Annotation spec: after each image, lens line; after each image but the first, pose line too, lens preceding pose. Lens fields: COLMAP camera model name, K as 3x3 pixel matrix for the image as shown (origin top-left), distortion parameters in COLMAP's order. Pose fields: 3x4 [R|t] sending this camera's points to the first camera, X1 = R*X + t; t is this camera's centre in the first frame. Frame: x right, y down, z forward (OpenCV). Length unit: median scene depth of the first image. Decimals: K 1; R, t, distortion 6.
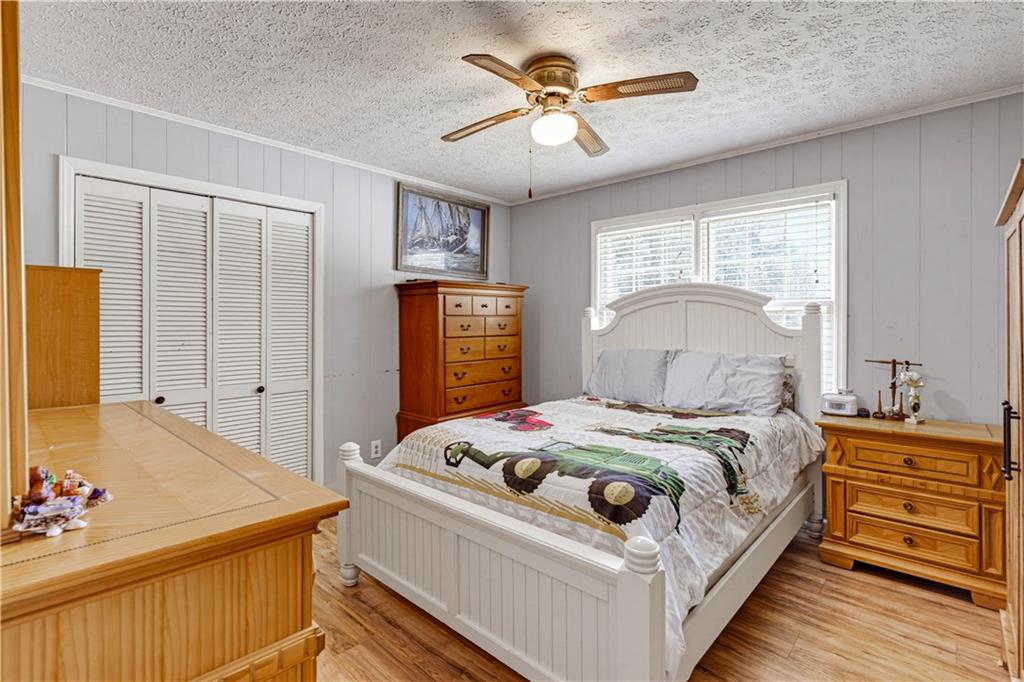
lens RADIAL K [[479.4, 0, 515.4], [0, 479.4, 331.2], [0, 0, 1]] dist [-0.000189, 0.000244]
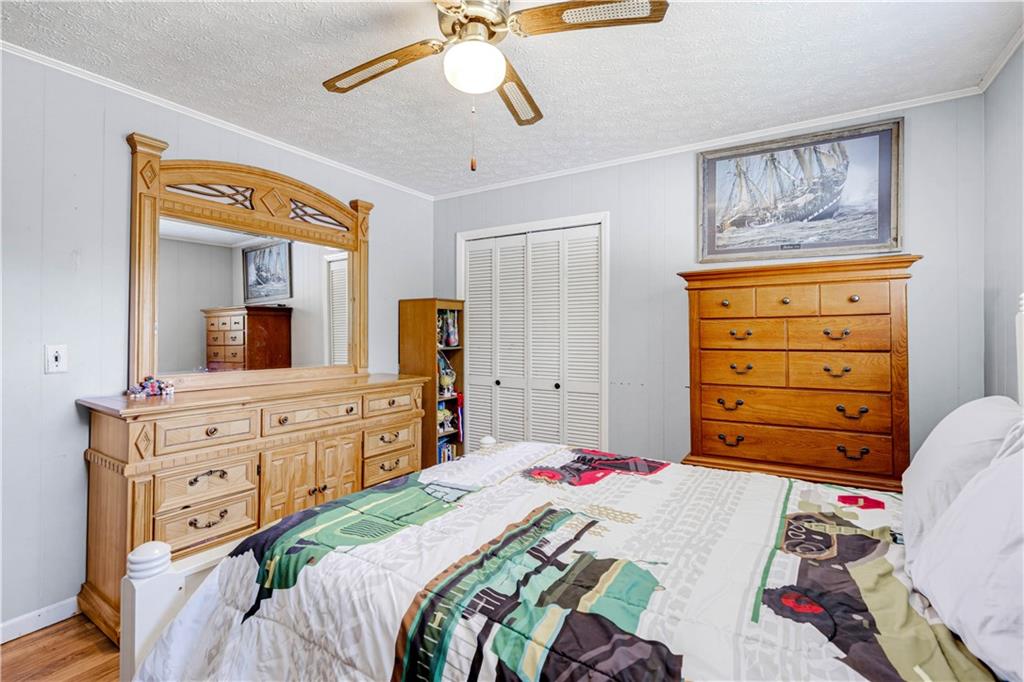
lens RADIAL K [[479.4, 0, 515.4], [0, 479.4, 331.2], [0, 0, 1]] dist [-0.000189, 0.000244]
pose [[0.188260, 0.003458, -0.982113, 0.456724], [-0.015082, 0.999886, 0.000629, -0.008636], [0.982003, 0.014694, 0.188291, 0.513016]]
